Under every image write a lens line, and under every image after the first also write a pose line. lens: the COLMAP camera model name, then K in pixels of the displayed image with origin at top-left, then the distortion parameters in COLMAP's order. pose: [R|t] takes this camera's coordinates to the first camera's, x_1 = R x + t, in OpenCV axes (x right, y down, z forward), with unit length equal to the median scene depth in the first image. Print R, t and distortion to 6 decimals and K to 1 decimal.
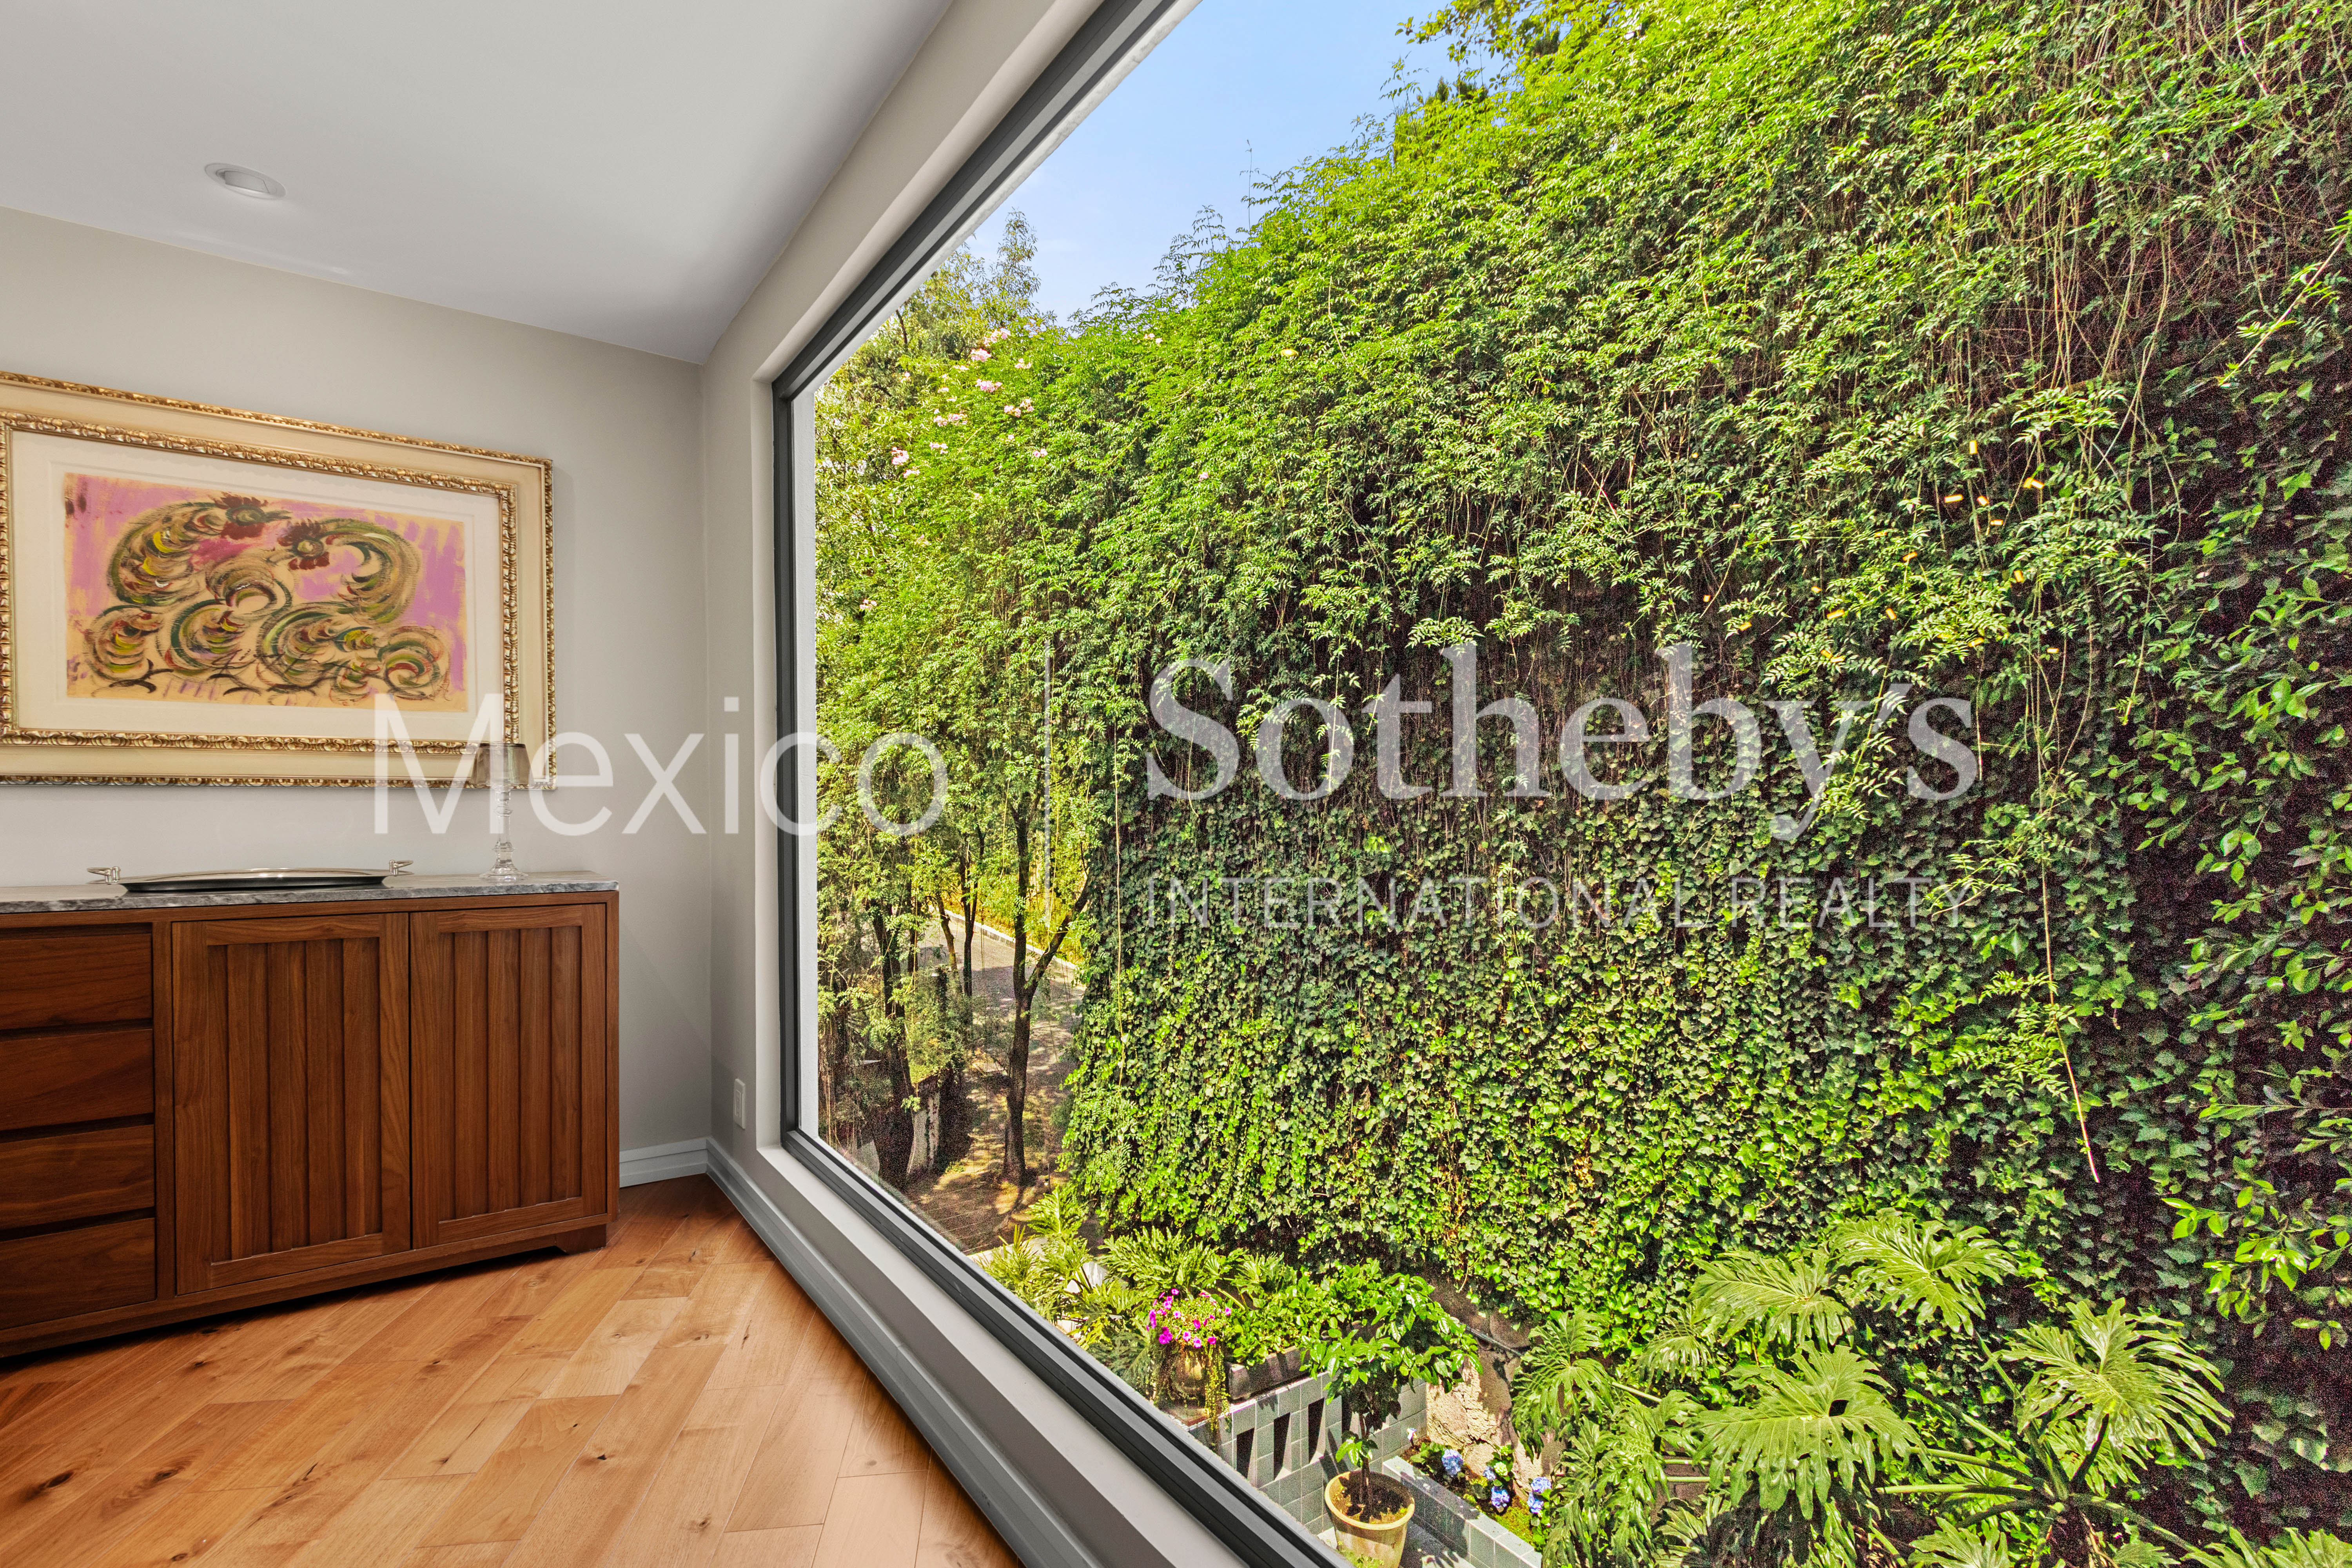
lens RADIAL K [[1107.6, 0, 1180.4], [0, 1107.6, 816.1], [0, 0, 1]] dist [0.000477, 0.000407]
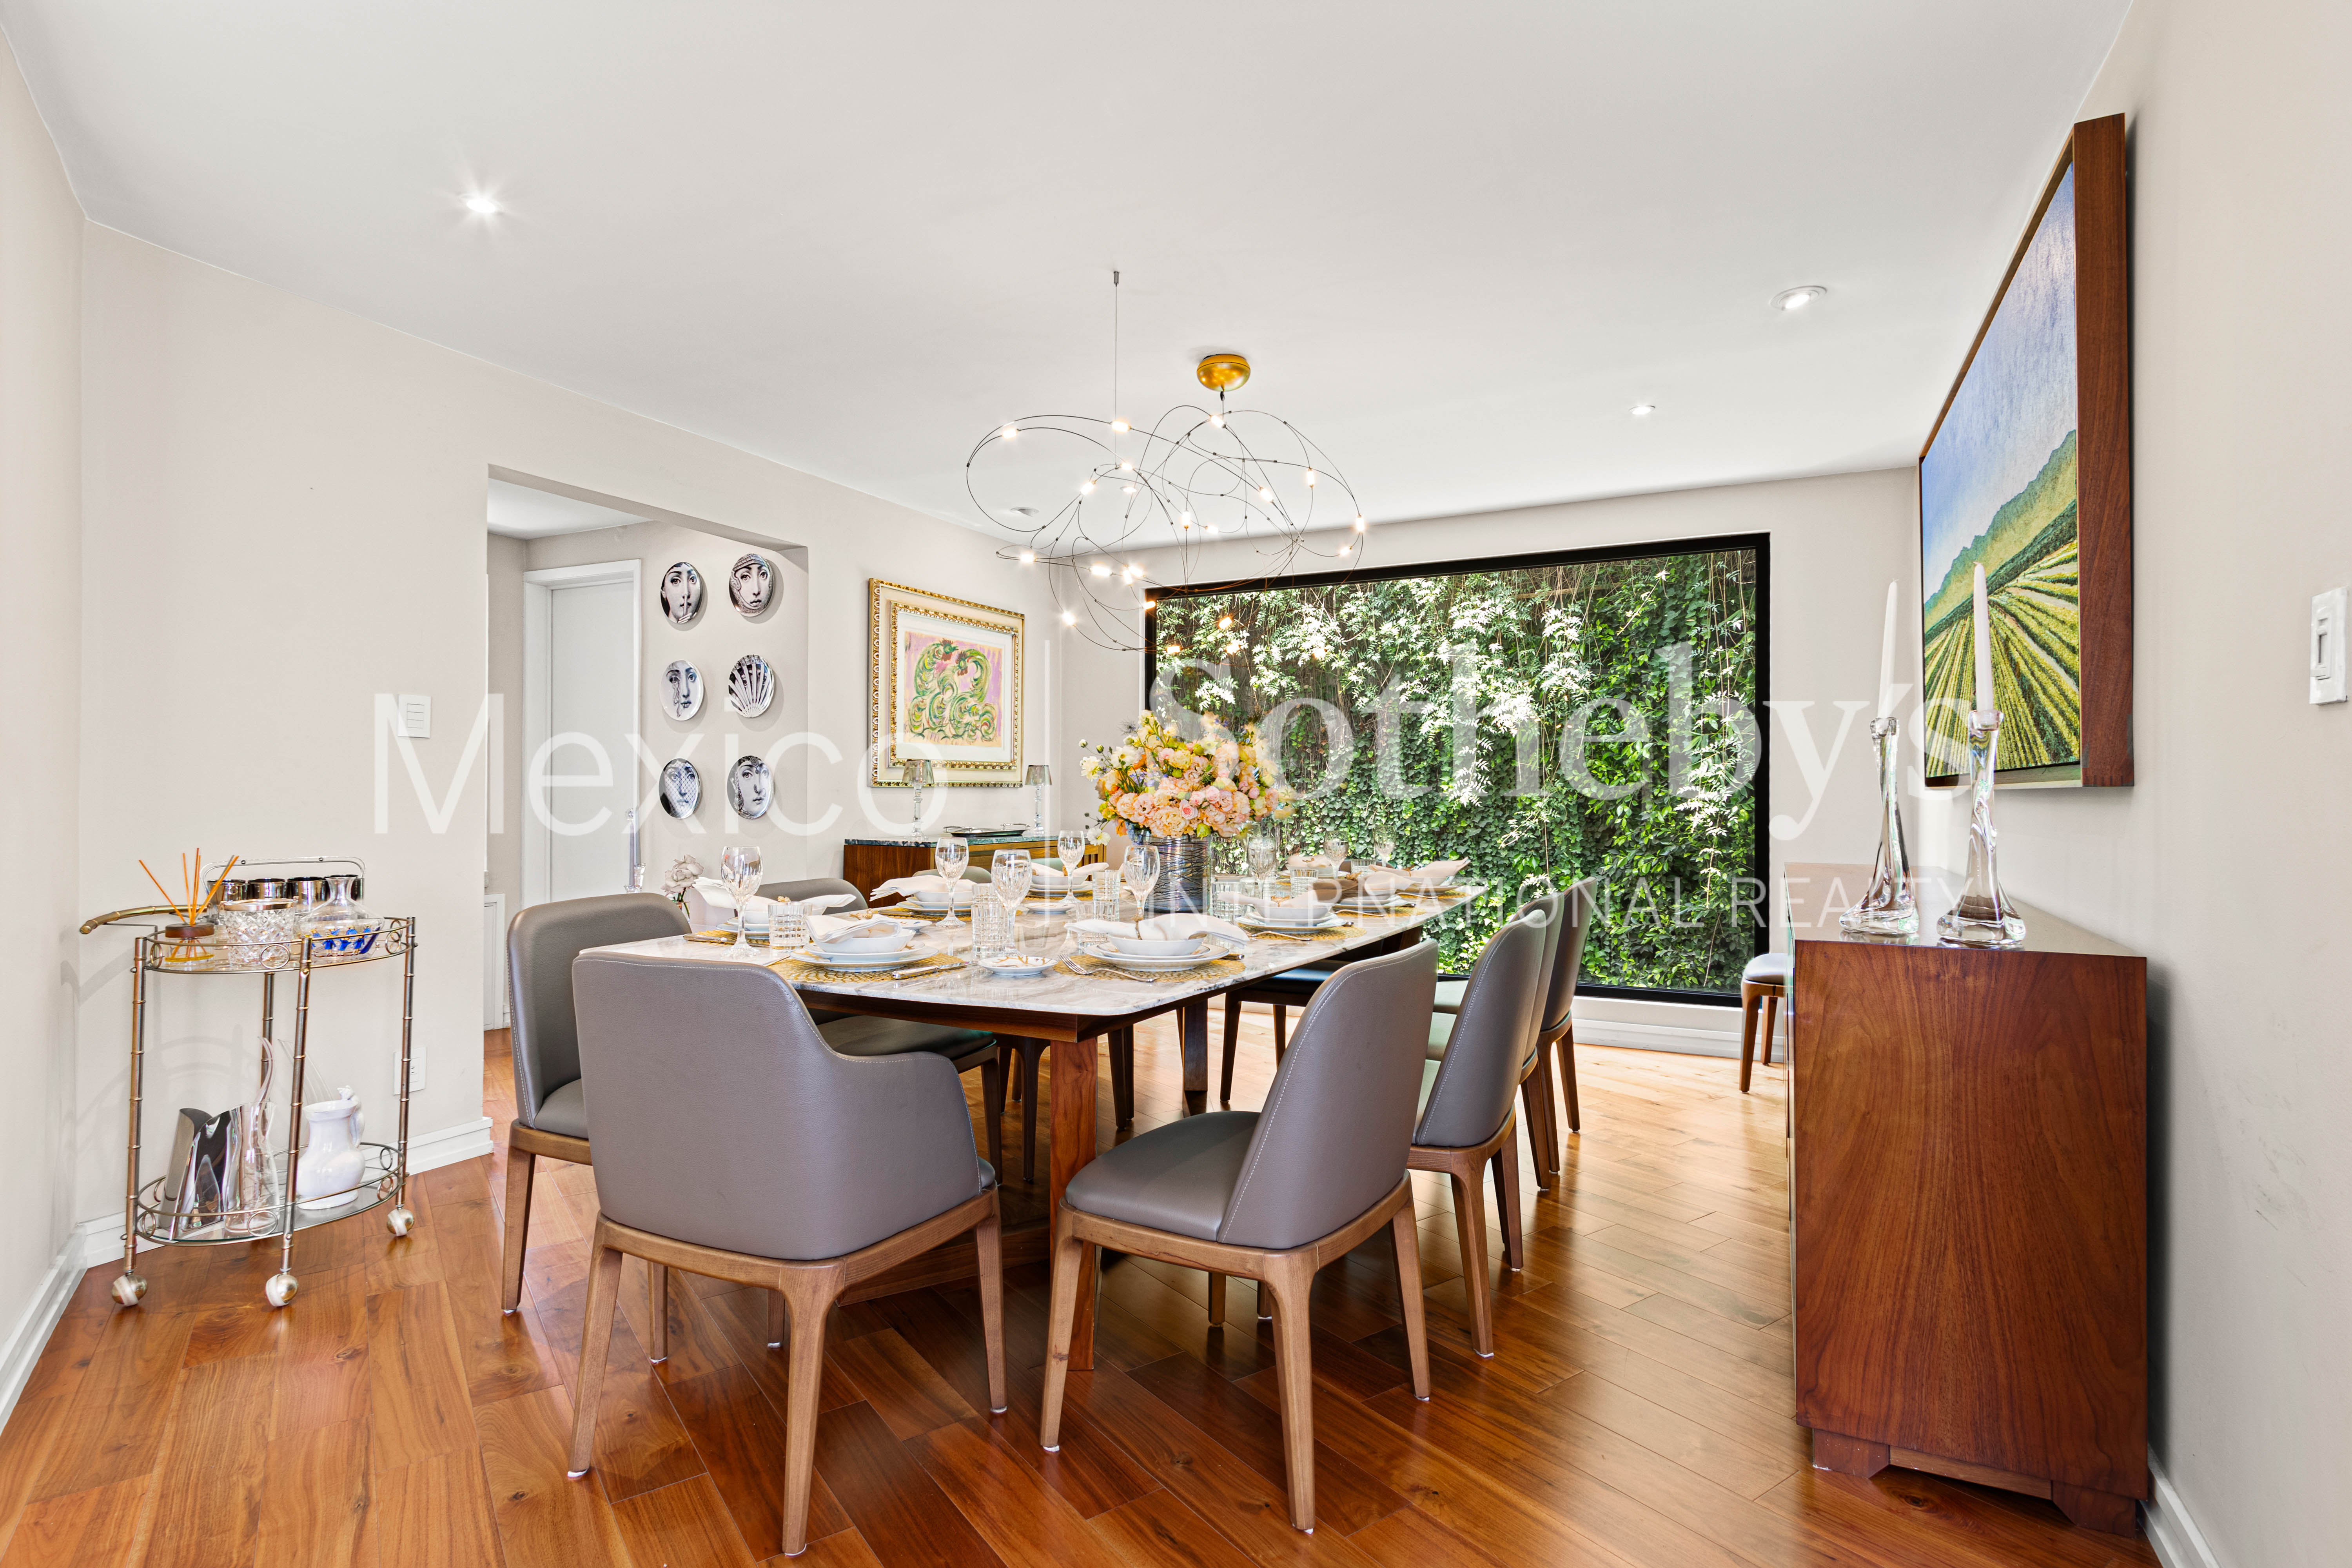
lens RADIAL K [[1170.0, 0, 1186.2], [0, 1170.0, 796.8], [0, 0, 1]] dist [0.005459, 0.000493]
pose [[0.878195, -0.004114, 0.478286, -0.964557], [0.009104, 0.999926, -0.008116, 0.007839], [-0.478217, 0.011482, 0.878167, -0.670112]]
